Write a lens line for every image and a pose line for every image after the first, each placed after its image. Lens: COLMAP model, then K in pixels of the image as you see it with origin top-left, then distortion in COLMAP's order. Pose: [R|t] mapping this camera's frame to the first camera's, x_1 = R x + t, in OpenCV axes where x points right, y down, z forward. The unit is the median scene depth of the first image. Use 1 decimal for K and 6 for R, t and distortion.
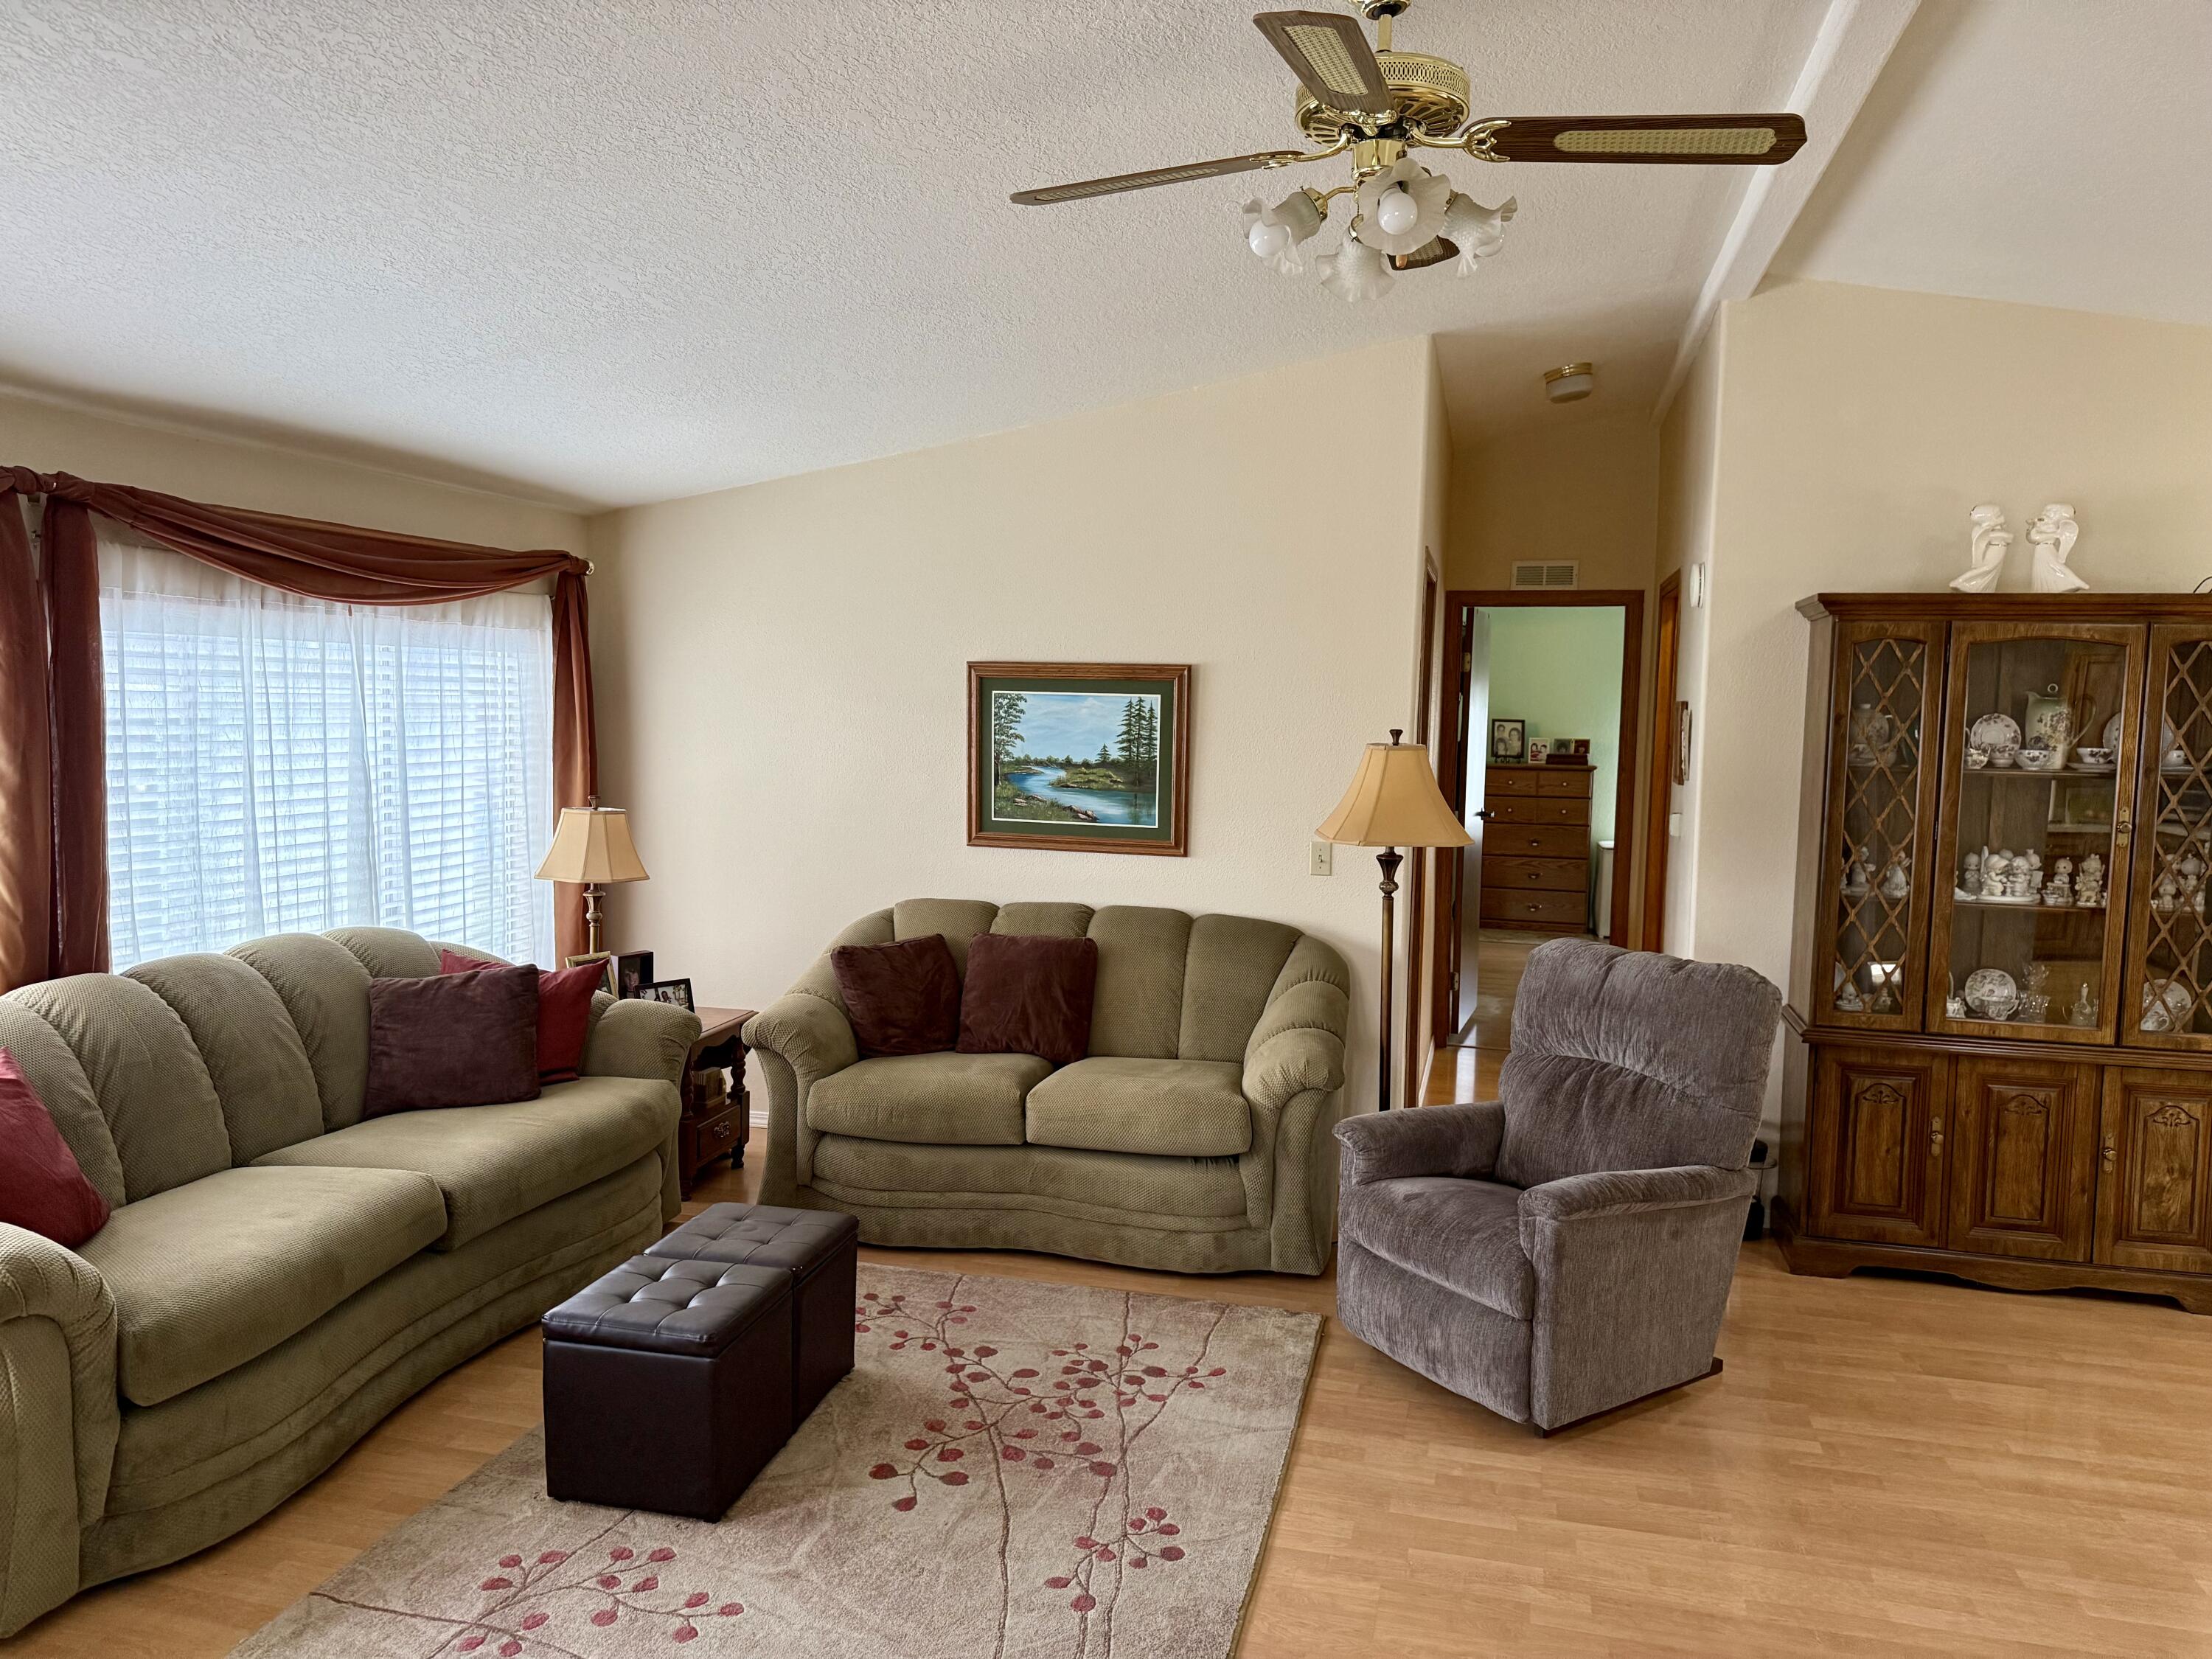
lens RADIAL K [[1550.4, 0, 1102.2], [0, 1550.4, 811.2], [0, 0, 1]] dist [0.172807, -0.280304]
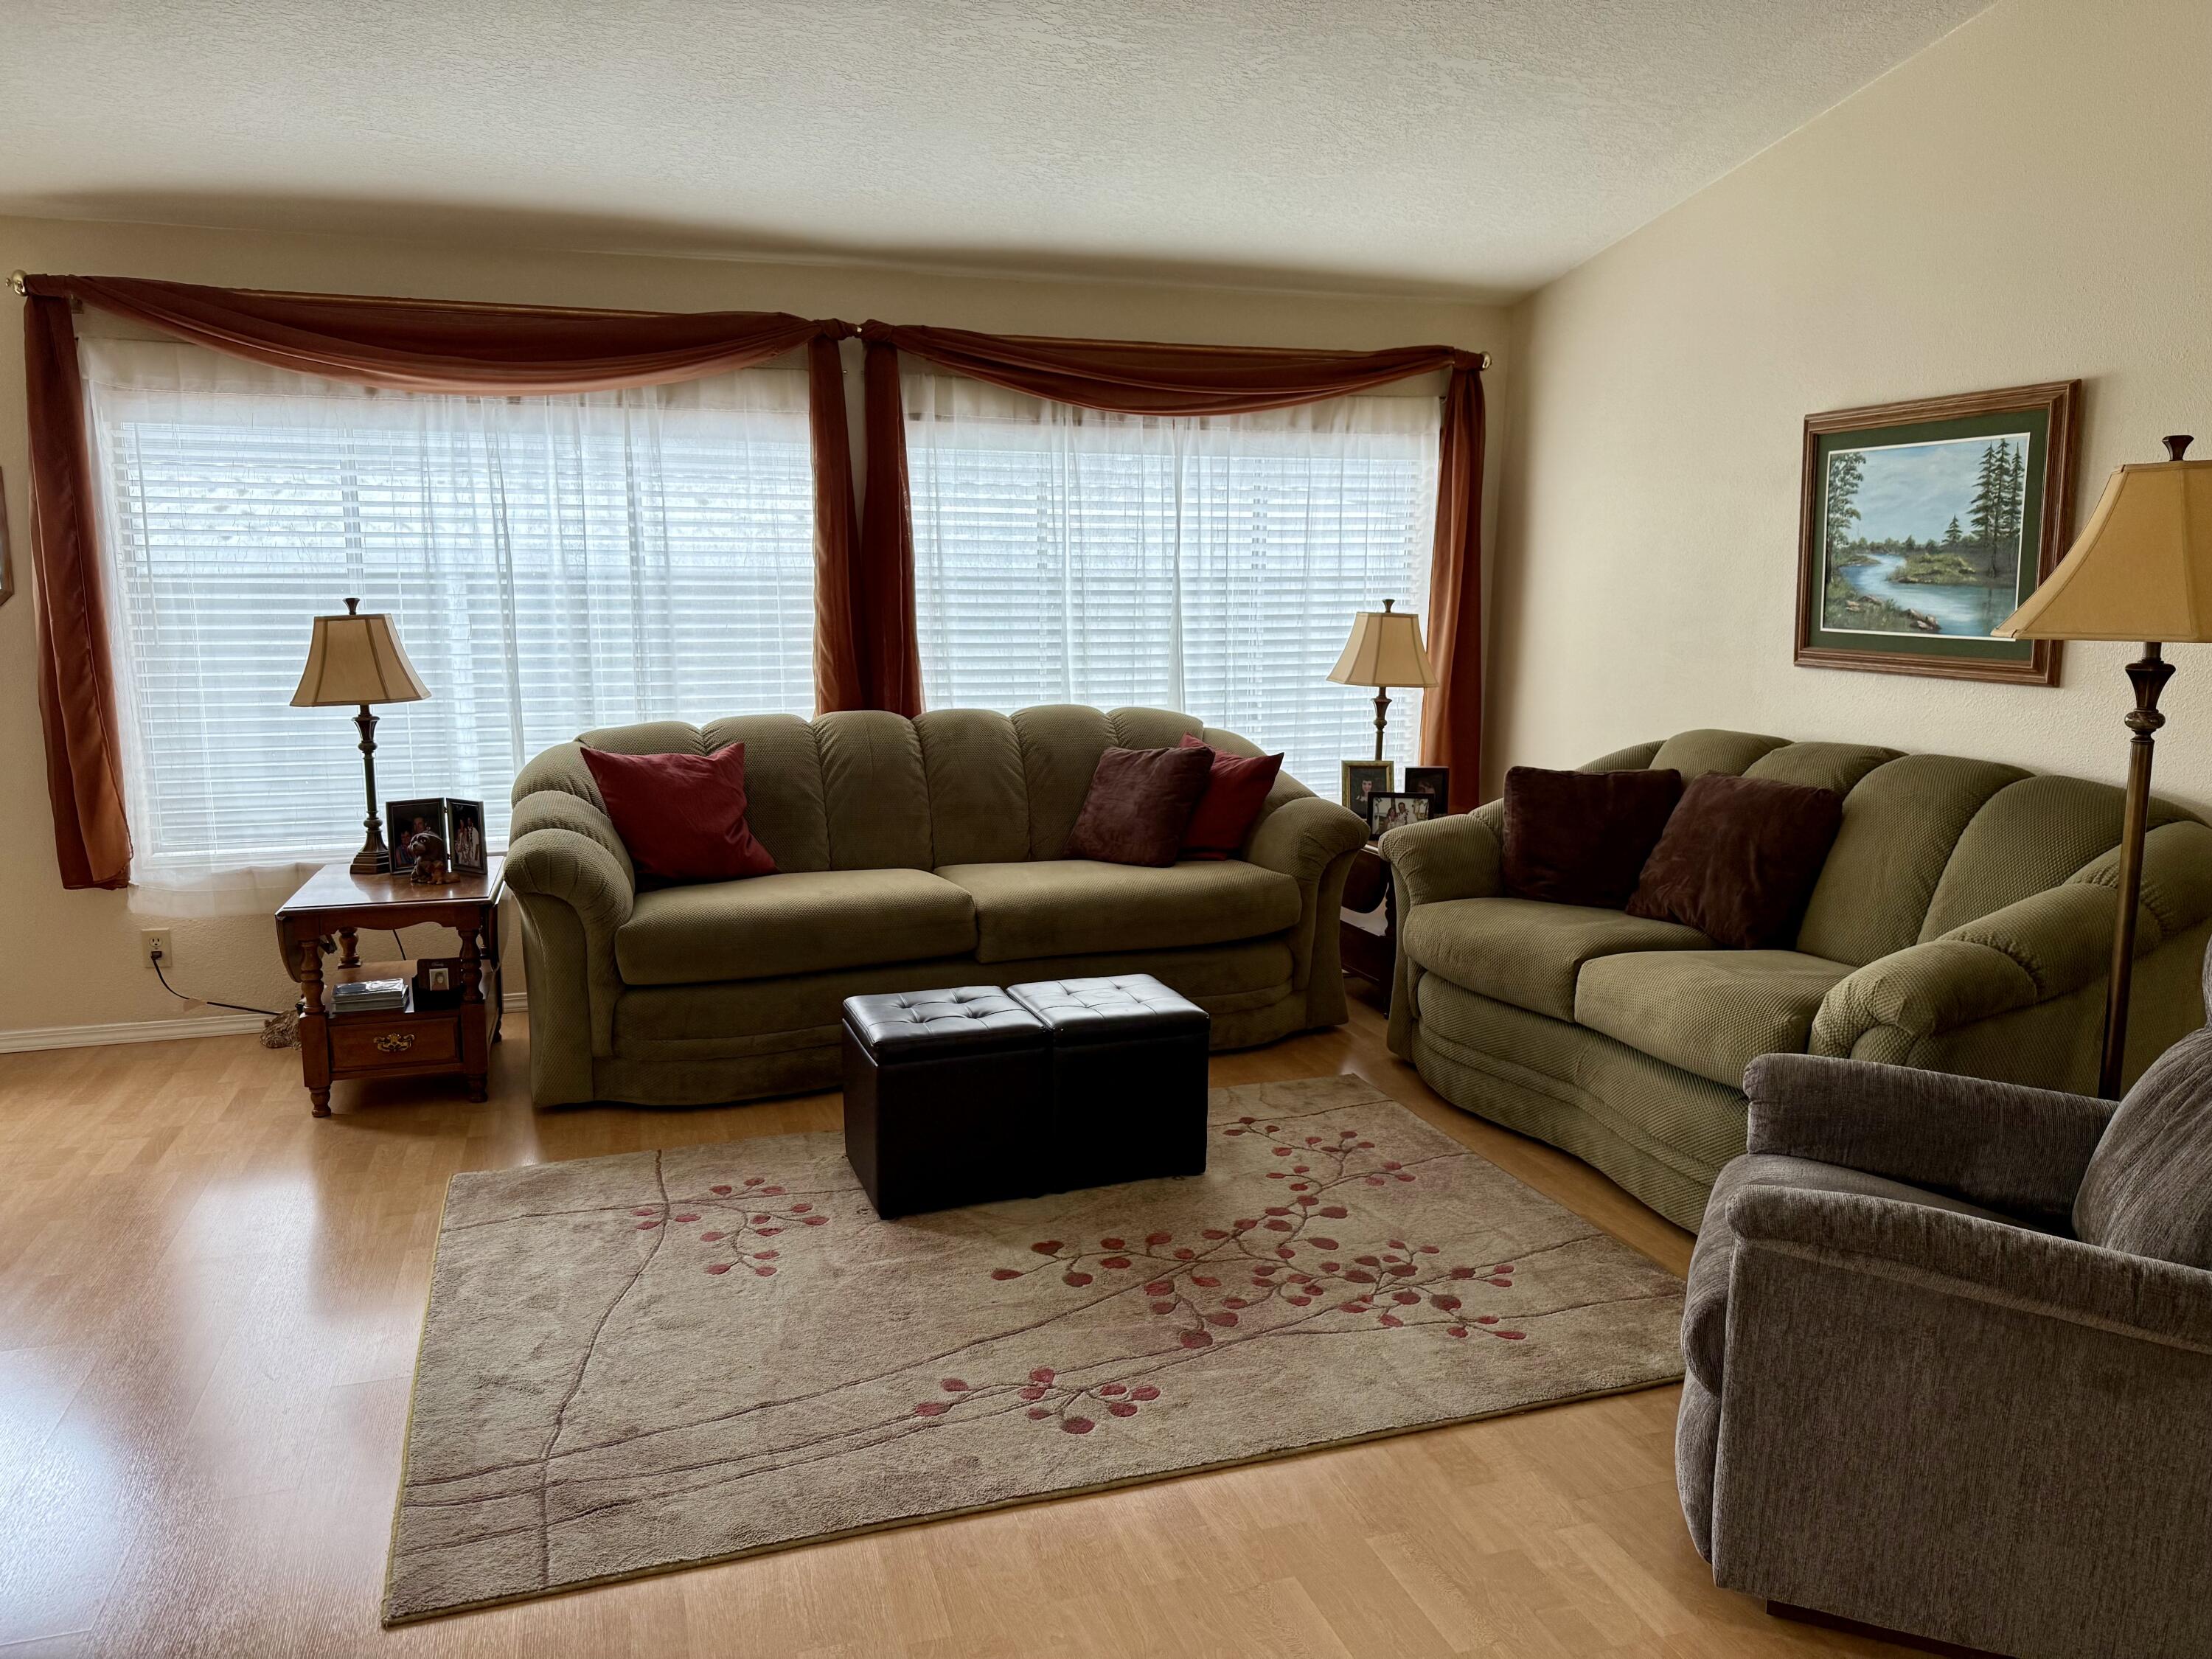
lens RADIAL K [[1550.4, 0, 1102.2], [0, 1550.4, 811.2], [0, 0, 1]] dist [0.172807, -0.280304]
pose [[0.543603, 0.104928, -0.832758, 0.497805], [-0.052550, 0.994463, 0.091000, 0.052319], [0.837696, -0.005706, 0.546108, 0.398849]]
